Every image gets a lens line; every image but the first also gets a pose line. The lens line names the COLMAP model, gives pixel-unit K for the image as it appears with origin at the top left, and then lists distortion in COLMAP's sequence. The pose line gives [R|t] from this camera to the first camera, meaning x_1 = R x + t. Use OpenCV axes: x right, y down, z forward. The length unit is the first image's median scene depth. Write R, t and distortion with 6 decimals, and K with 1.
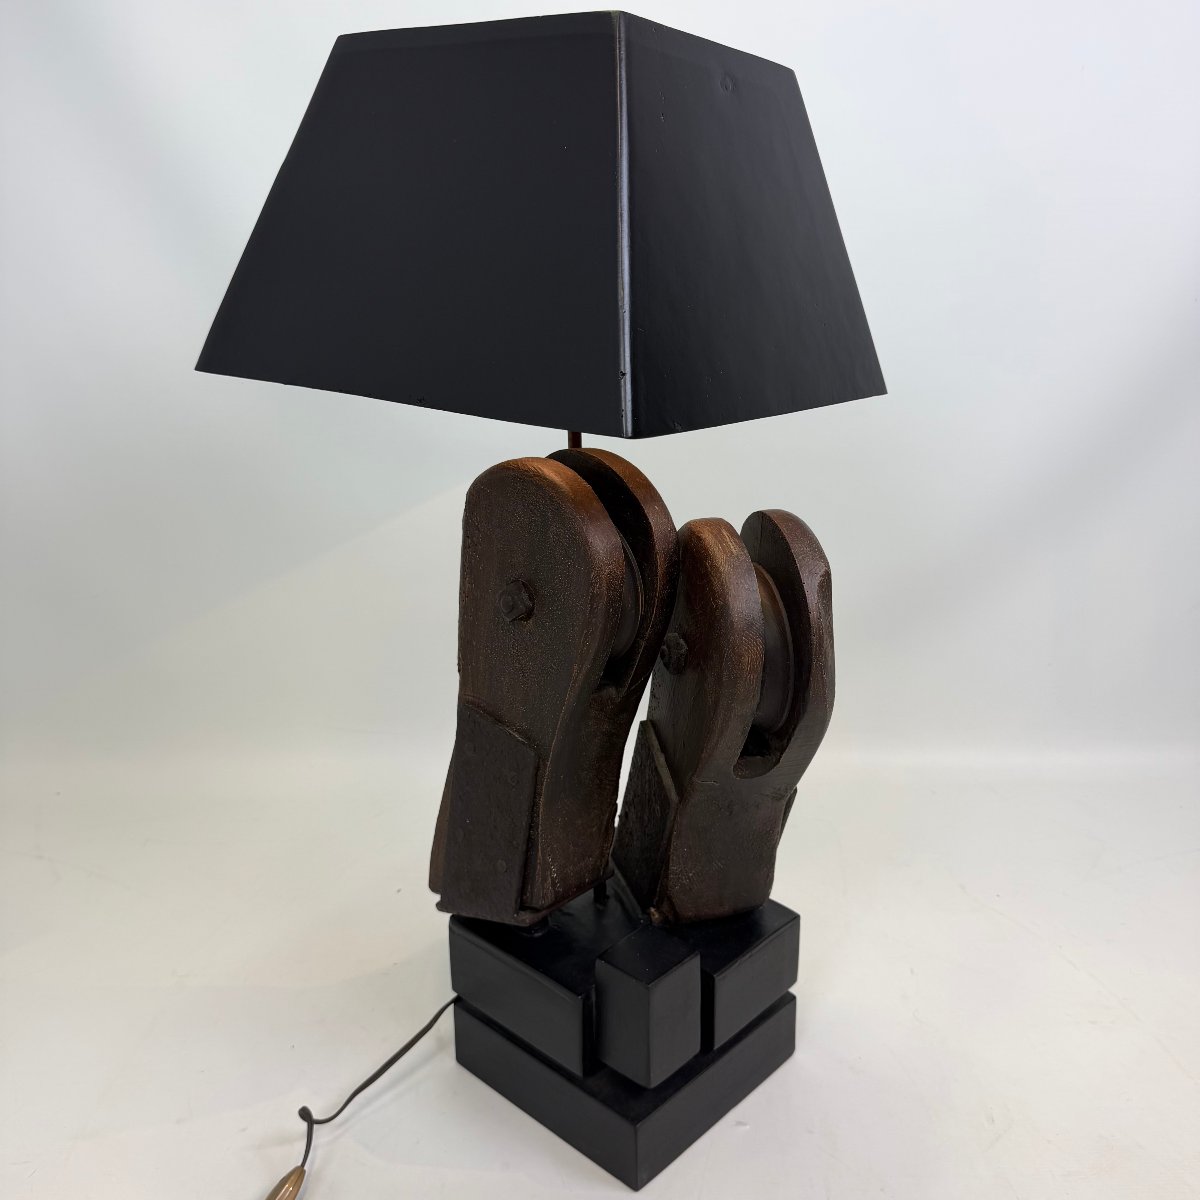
lens RADIAL K [[903.1, 0, 598.1], [0, 903.1, 646.1], [0, 0, 1]] dist [0.005496, 0.000656]
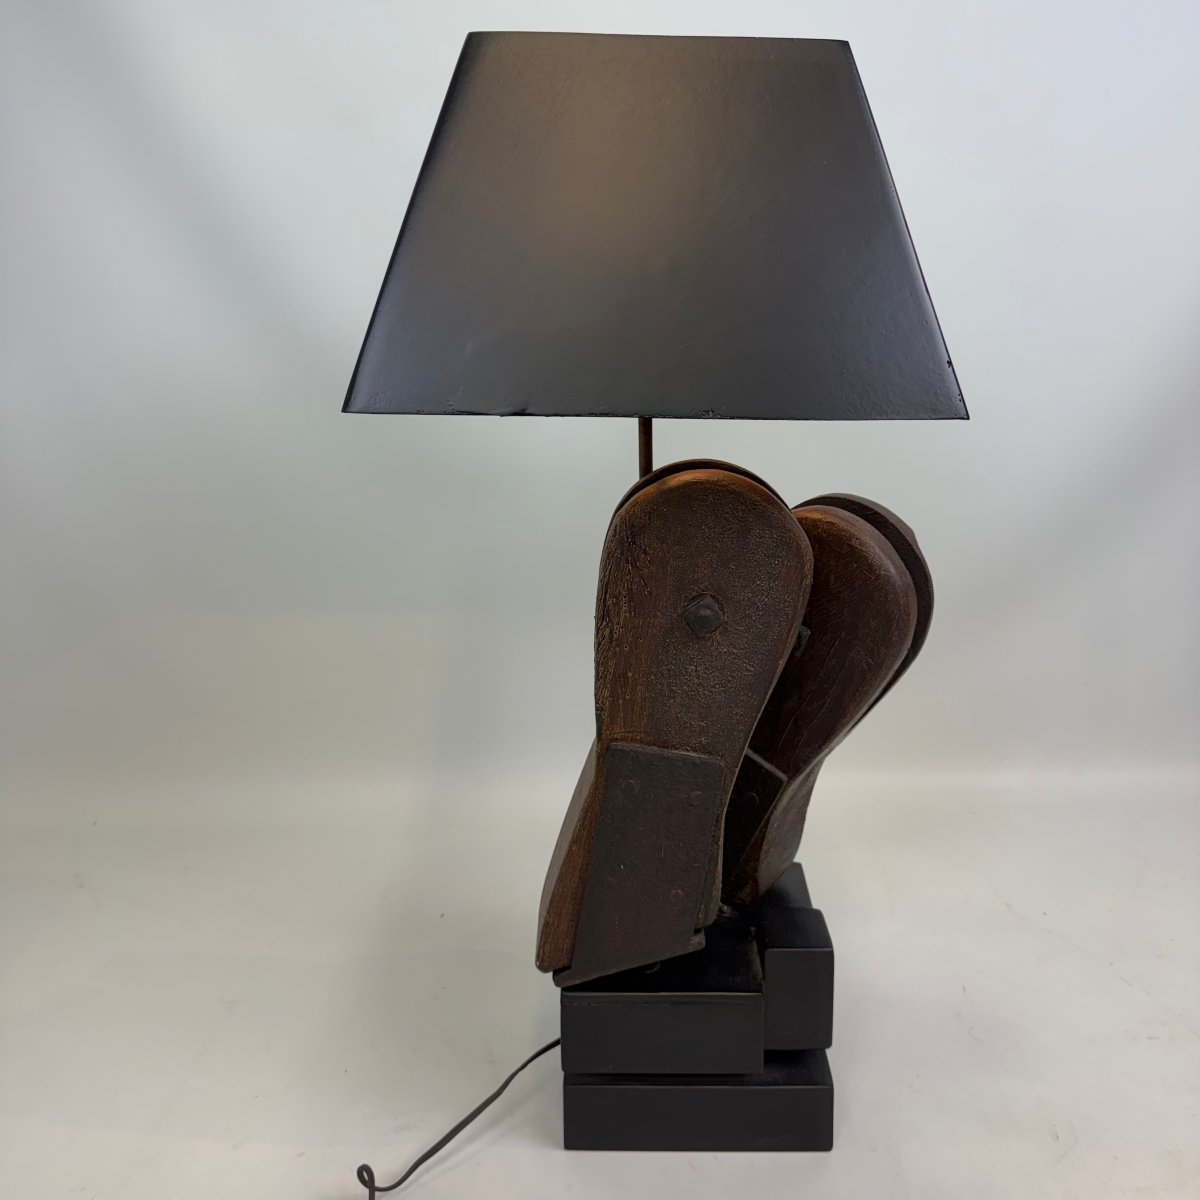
lens RADIAL K [[903.1, 0, 598.1], [0, 903.1, 646.1], [0, 0, 1]] dist [0.005496, 0.000656]
pose [[0.784976, -0.196312, 0.587600, -0.675610], [0.225481, 0.973948, 0.024166, -0.058240], [-0.577036, 0.113523, 0.808790, 0.232898]]
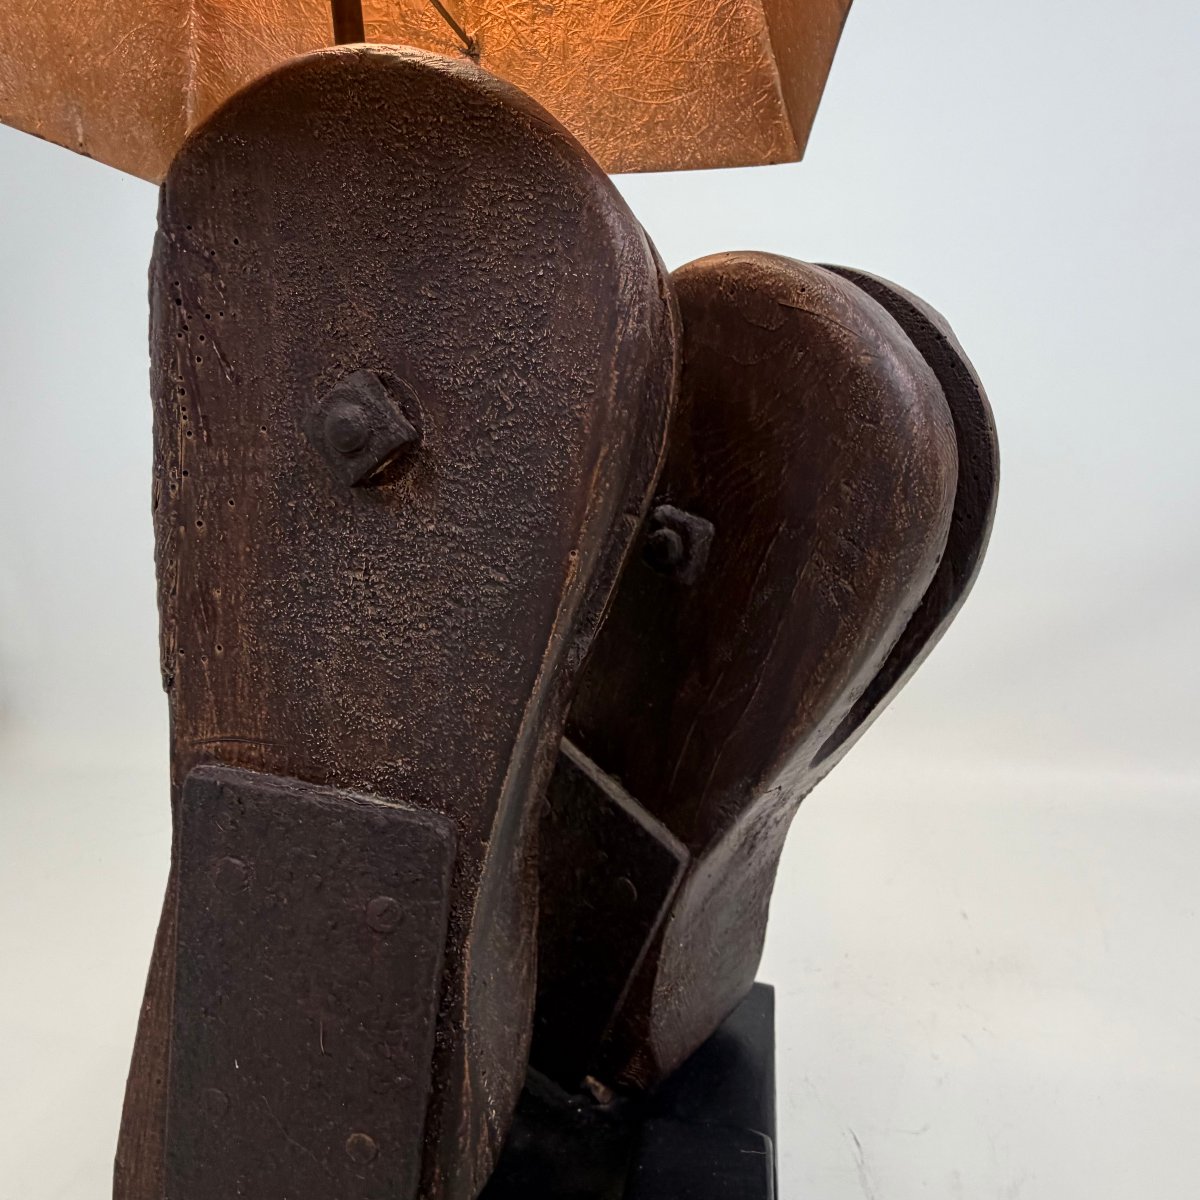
lens RADIAL K [[790.6, 0, 594.2], [0, 790.6, 593.7], [0, 0, 1]] dist [-0.019863, 0.003232]
pose [[0.850368, -0.126530, 0.510749, -0.161690], [0.208442, 0.972254, -0.106184, 0.062930], [-0.483142, 0.196757, 0.853147, 0.600000]]
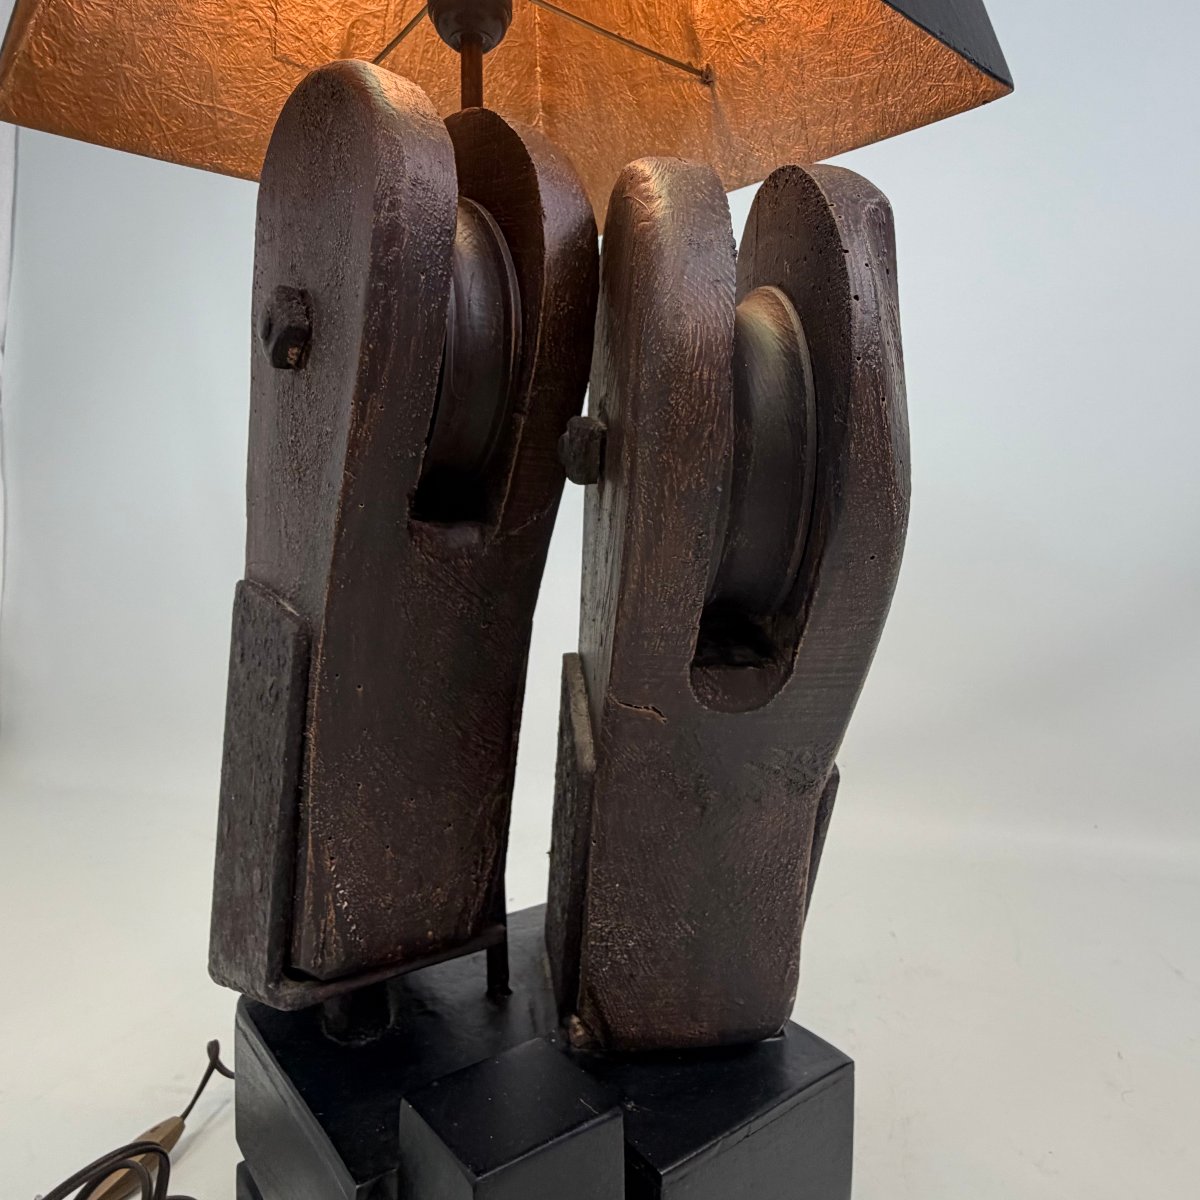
lens RADIAL K [[790.6, 0, 594.2], [0, 790.6, 593.7], [0, 0, 1]] dist [-0.019863, 0.003232]
pose [[0.991831, 0.039625, -0.121250, 0.133920], [-0.069957, 0.963803, -0.257276, 0.184883], [0.106667, 0.263656, 0.958701, 0.534558]]
